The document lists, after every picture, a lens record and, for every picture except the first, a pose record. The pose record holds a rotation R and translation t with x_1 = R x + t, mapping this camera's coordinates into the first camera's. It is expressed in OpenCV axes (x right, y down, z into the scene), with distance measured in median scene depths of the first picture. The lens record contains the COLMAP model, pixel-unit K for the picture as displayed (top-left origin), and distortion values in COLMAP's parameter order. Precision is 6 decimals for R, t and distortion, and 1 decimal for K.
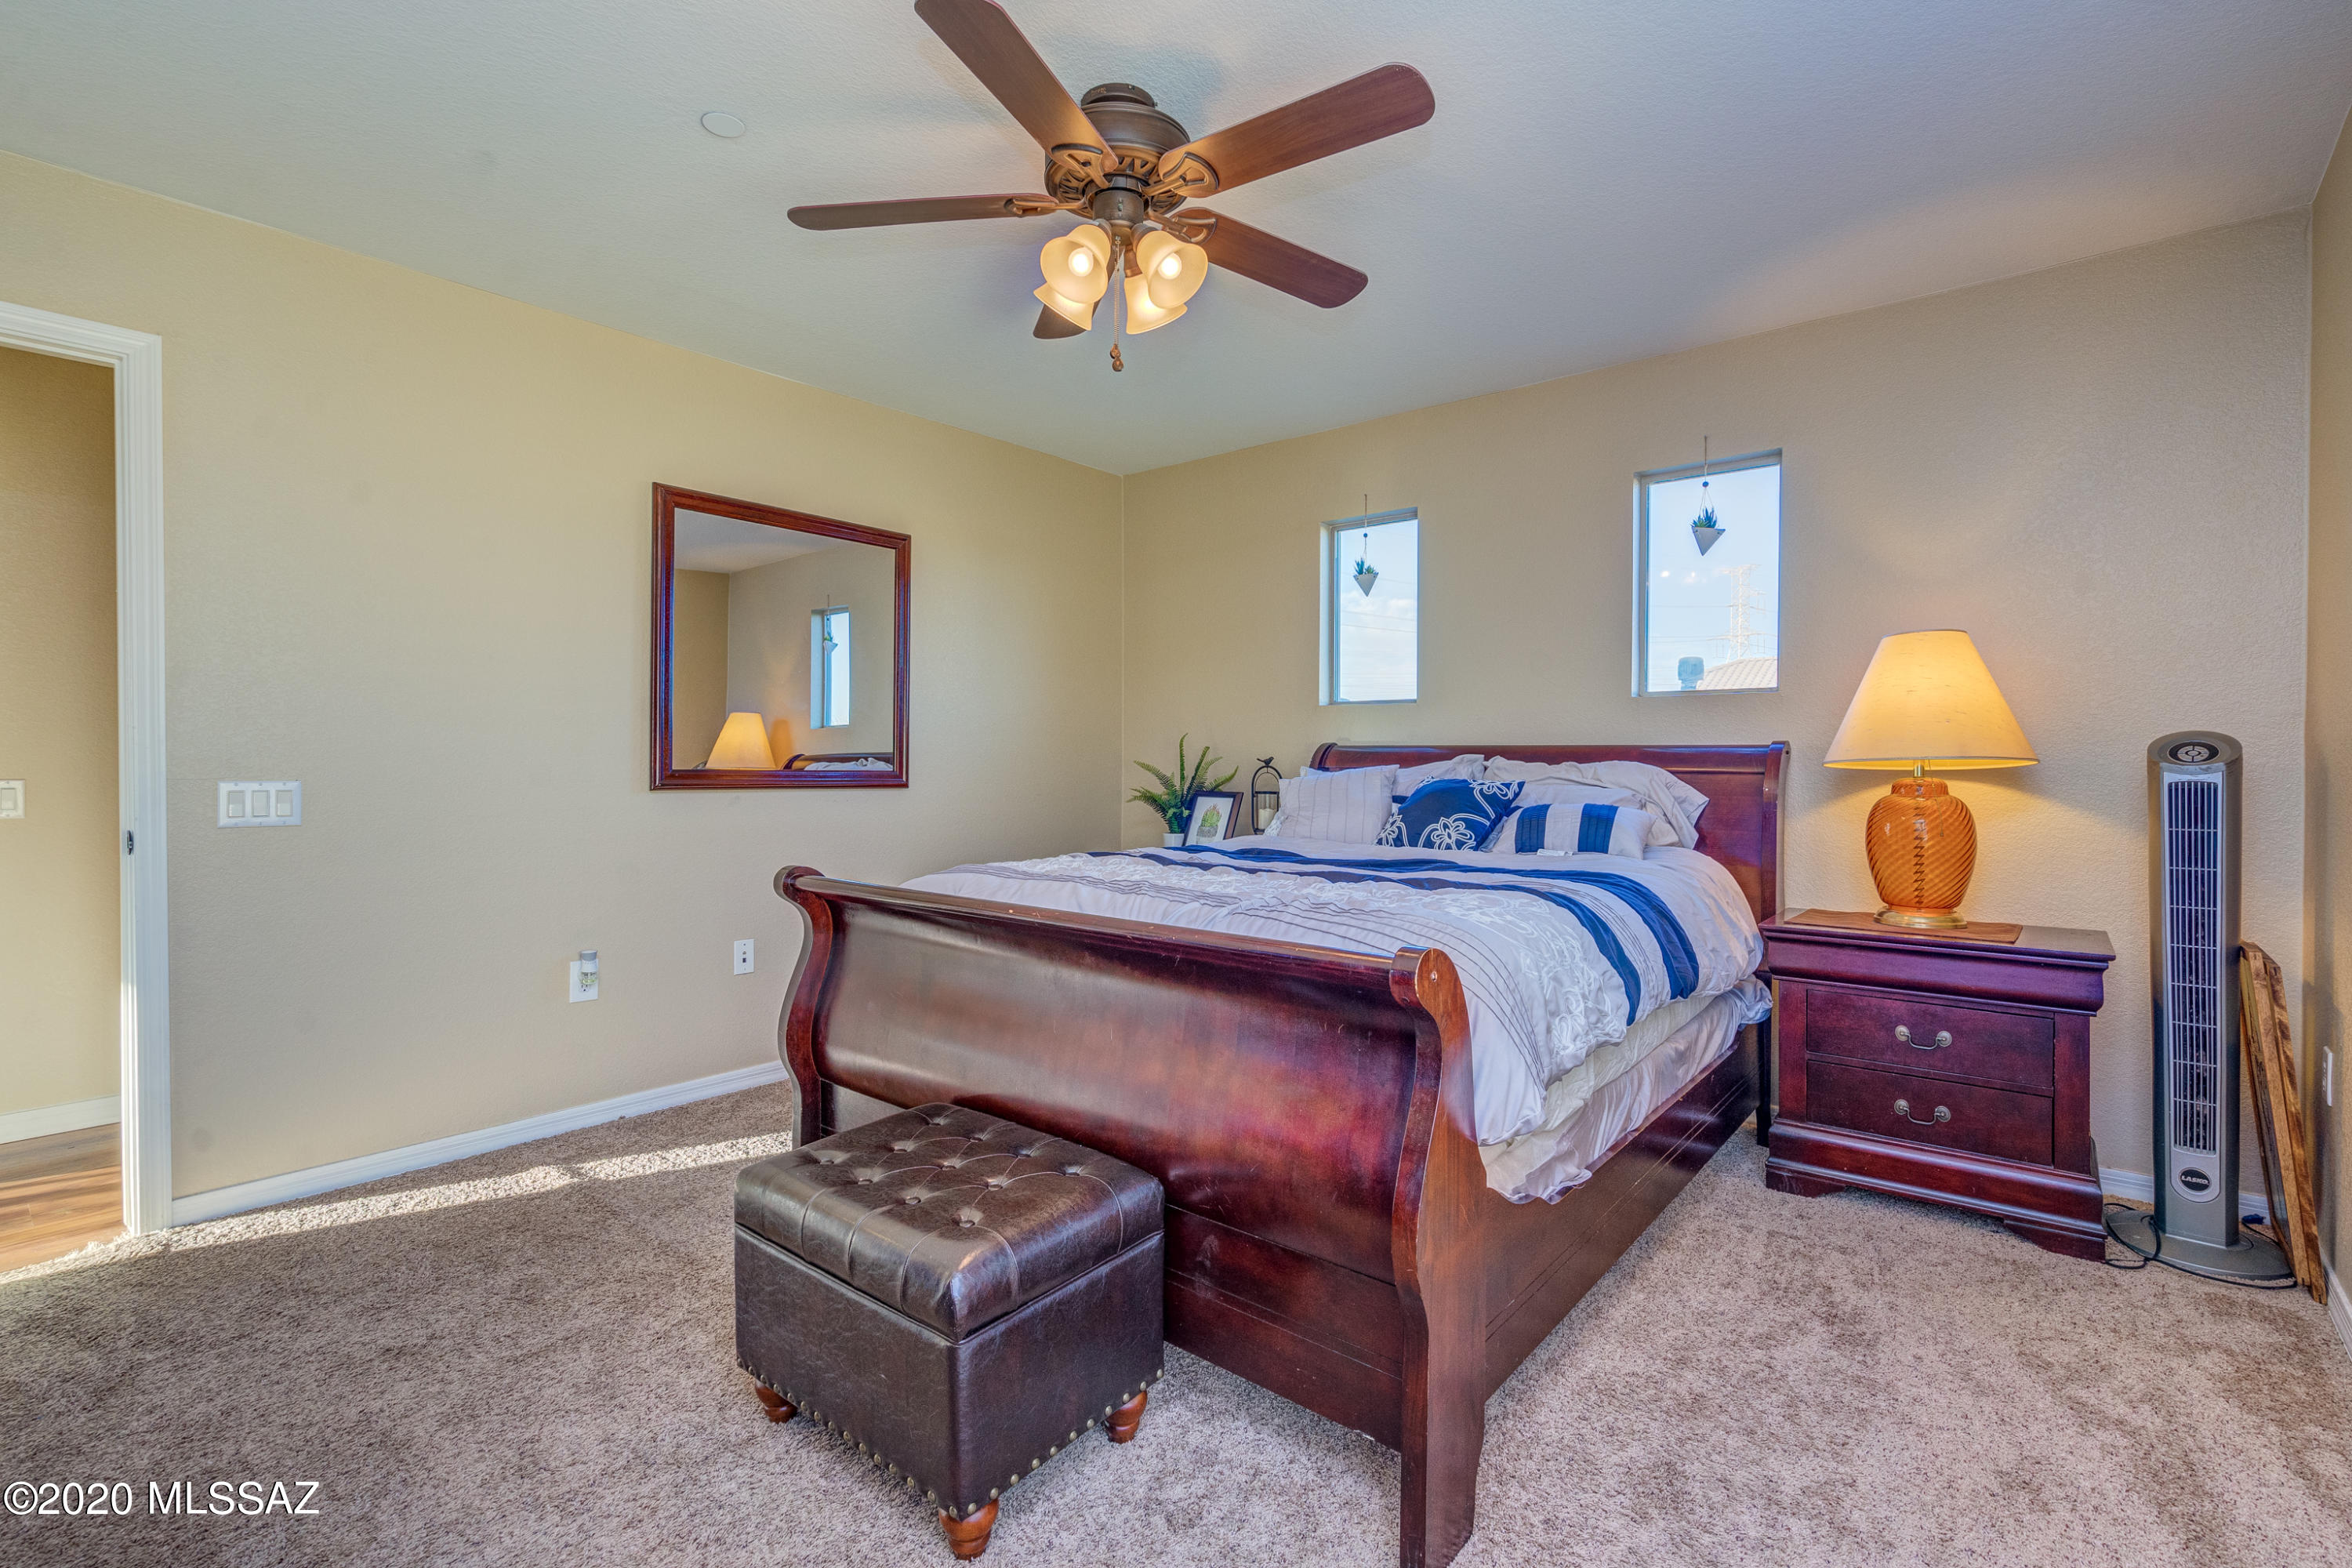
lens RADIAL K [[1069.6, 0, 1159.3], [0, 1069.6, 764.9], [0, 0, 1]] dist [-0.001626, -0.000030]
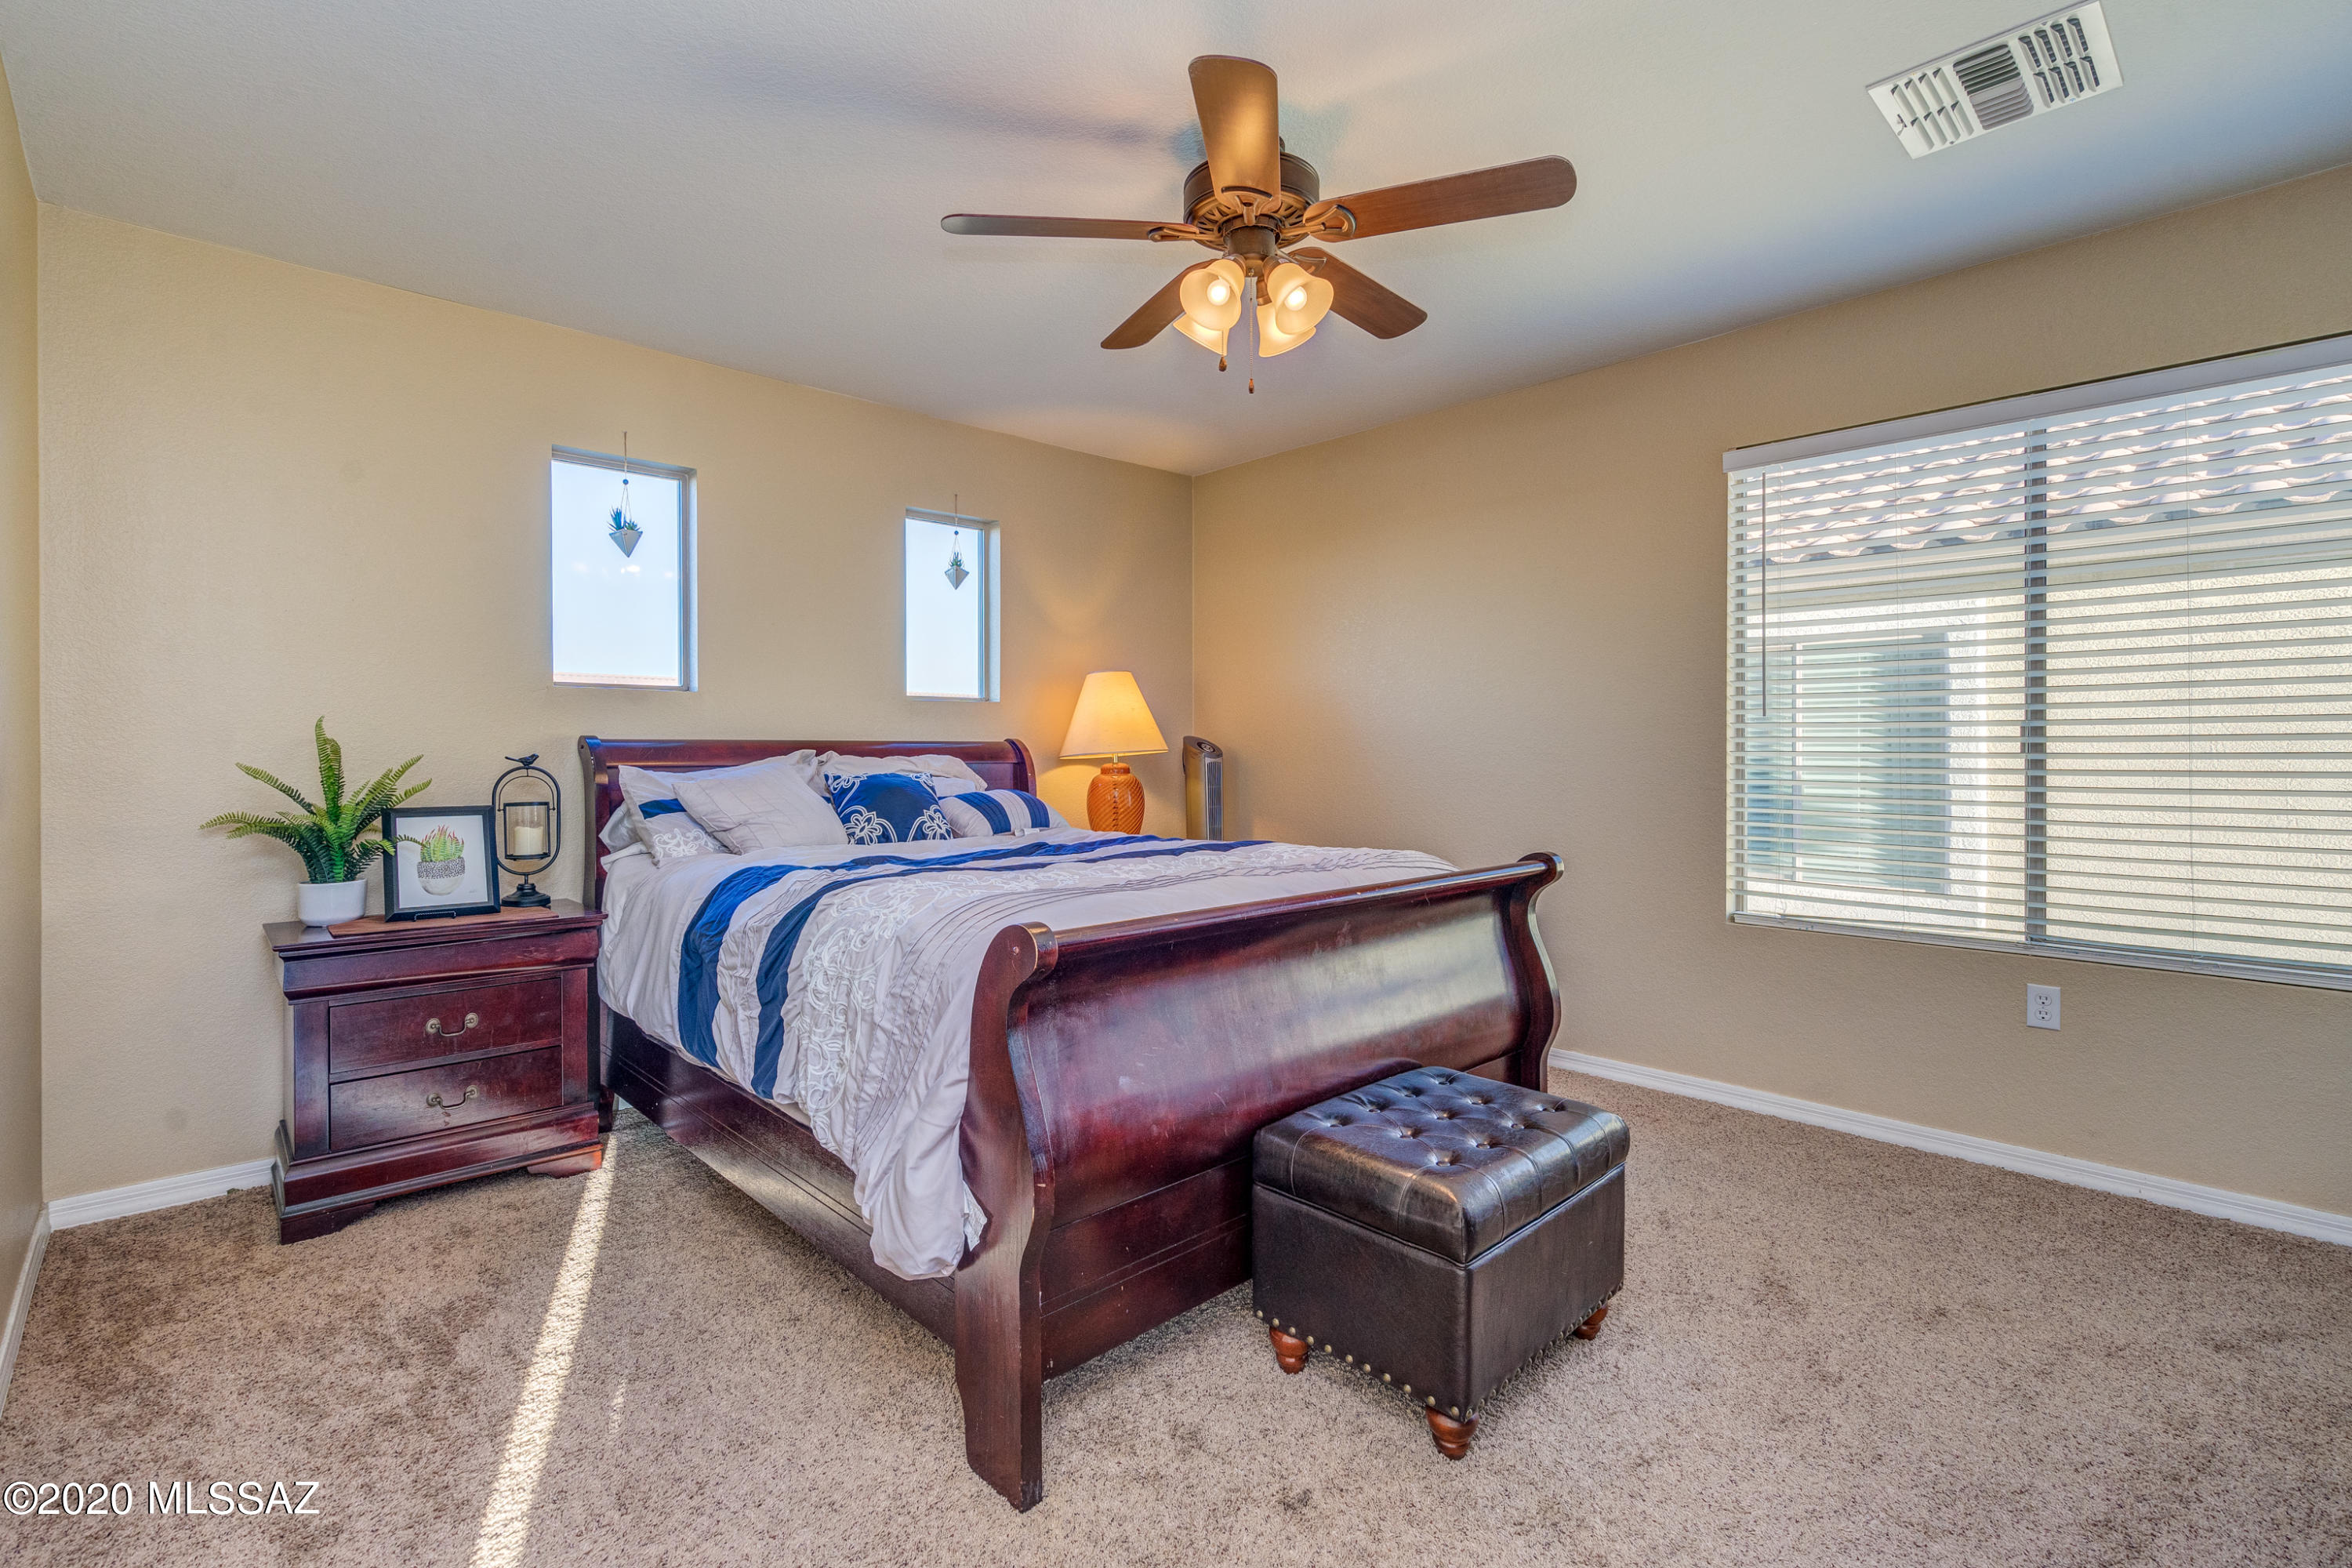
lens RADIAL K [[1069.6, 0, 1160.4], [0, 1069.6, 772.7], [0, 0, 1]] dist [-0.001626, -0.000030]
pose [[0.123221, -0.024466, 0.992078, -0.648558], [0.011946, 0.999660, 0.023169, -0.007365], [-0.992307, 0.008996, 0.123472, 0.559764]]
